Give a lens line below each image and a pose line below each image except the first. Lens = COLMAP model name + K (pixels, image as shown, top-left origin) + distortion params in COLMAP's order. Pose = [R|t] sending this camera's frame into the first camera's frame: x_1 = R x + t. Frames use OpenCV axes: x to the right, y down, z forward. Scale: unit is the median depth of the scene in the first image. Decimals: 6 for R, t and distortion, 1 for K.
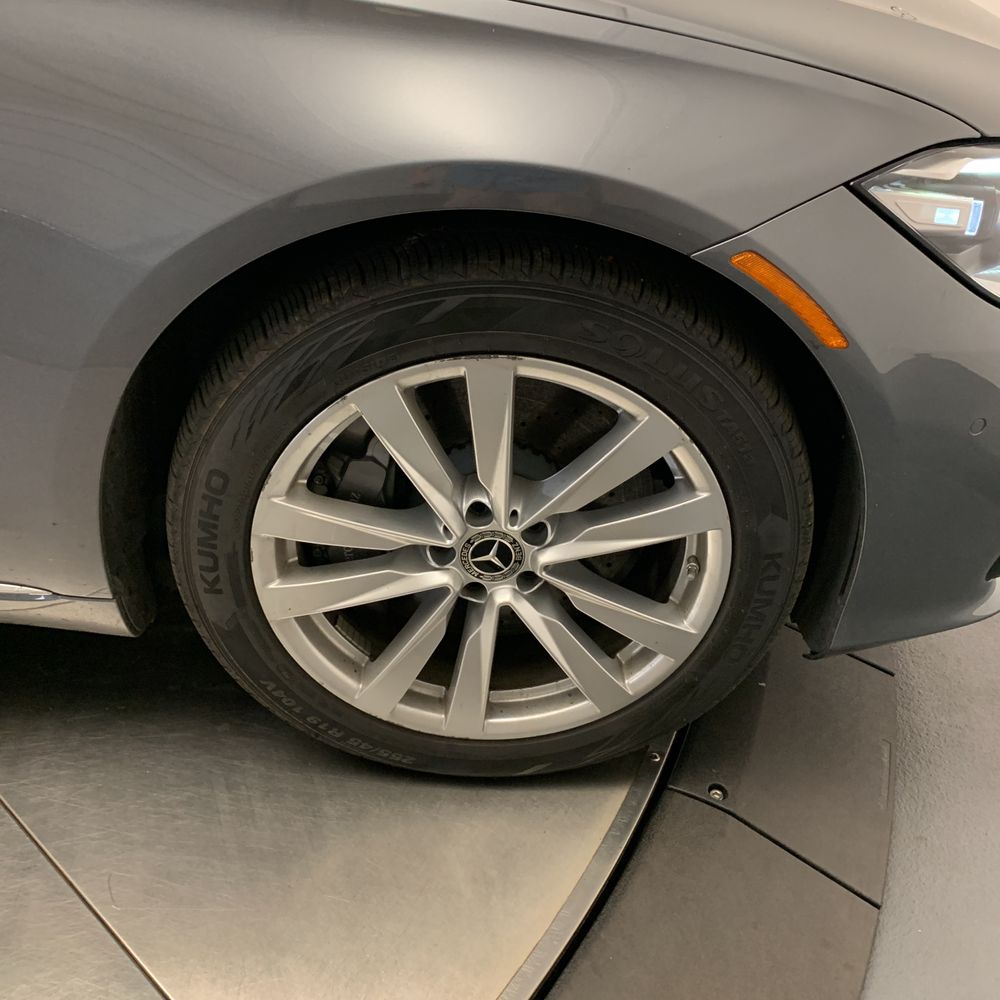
lens RADIAL K [[1095.2, 0, 500.0], [0, 1095.2, 500.0], [0, 0, 1]] dist [0.117171, -0.264939]
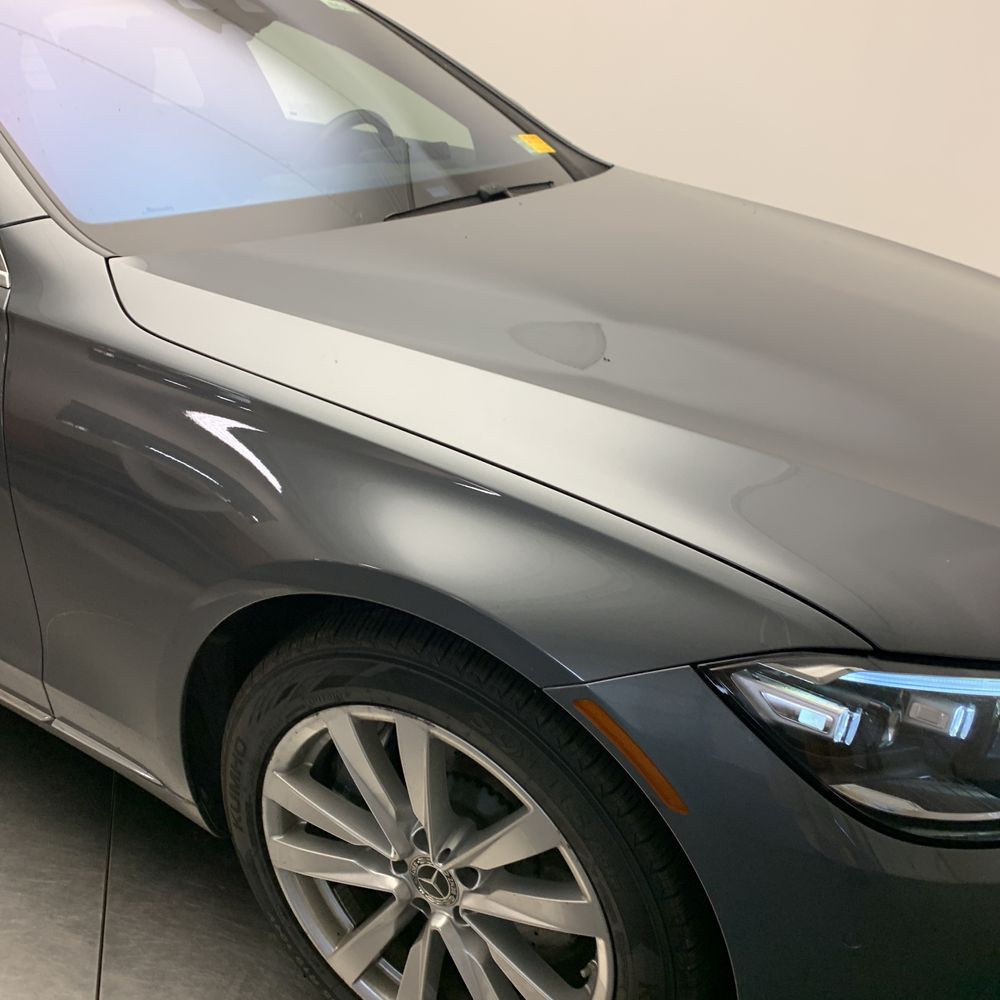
lens RADIAL K [[1095.2, 0, 500.0], [0, 1095.2, 500.0], [0, 0, 1]] dist [0.117171, -0.264939]
pose [[0.828235, 0.193787, -0.525808, 0.618438], [-0.279639, 0.956053, -0.088123, -0.262608], [0.485623, 0.220022, 0.846026, -0.016087]]
